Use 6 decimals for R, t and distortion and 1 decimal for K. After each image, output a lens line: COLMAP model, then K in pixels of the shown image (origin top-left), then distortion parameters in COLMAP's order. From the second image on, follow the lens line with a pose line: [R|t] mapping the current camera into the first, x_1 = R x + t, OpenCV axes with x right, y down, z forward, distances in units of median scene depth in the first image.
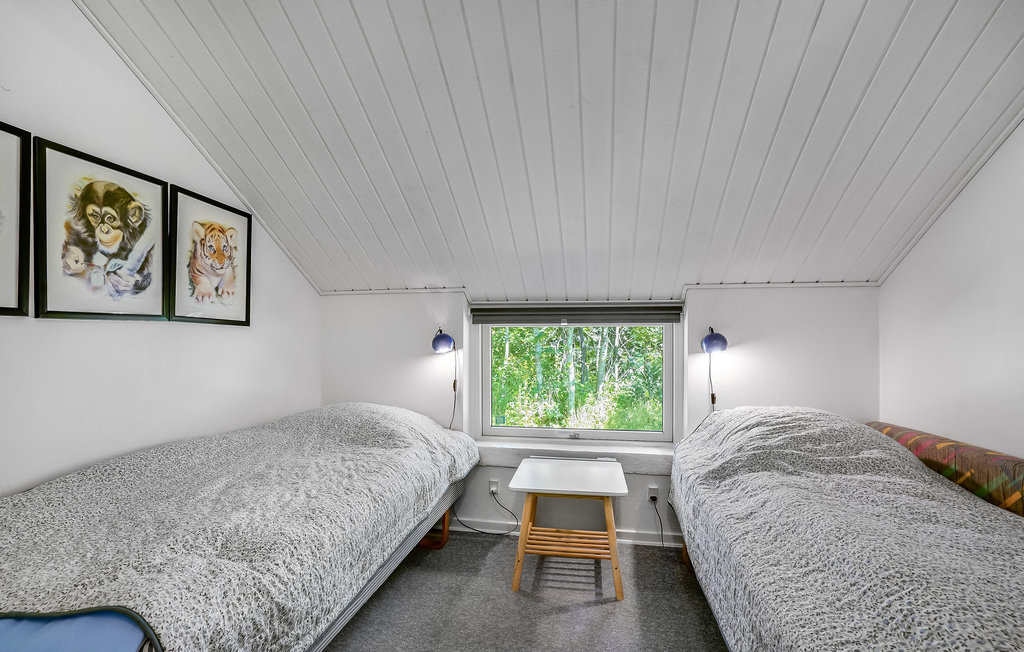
lens RADIAL K [[475.9, 0, 507.2], [0, 475.9, 332.6], [0, 0, 1]] dist [-0.037603, 0.015983]
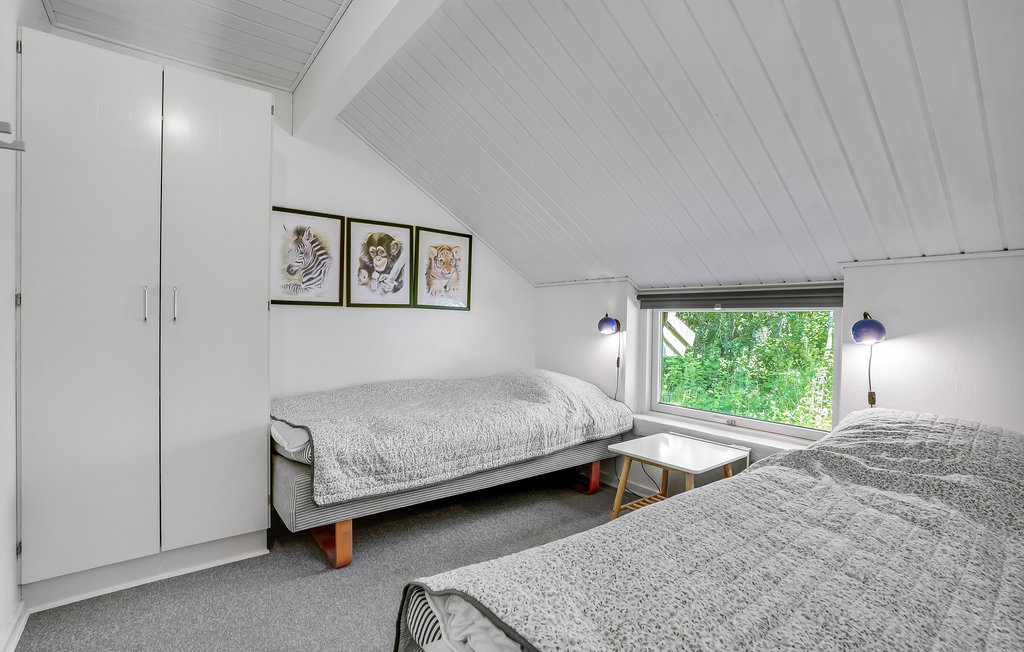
lens RADIAL K [[484.1, 0, 512.0], [0, 484.1, 326.0], [0, 0, 1]] dist [-0.053104, 0.025442]
pose [[0.744357, 0.021167, -0.667446, 0.633769], [-0.007861, 0.999706, 0.022937, -0.002029], [0.667736, -0.011826, 0.744305, -0.053839]]
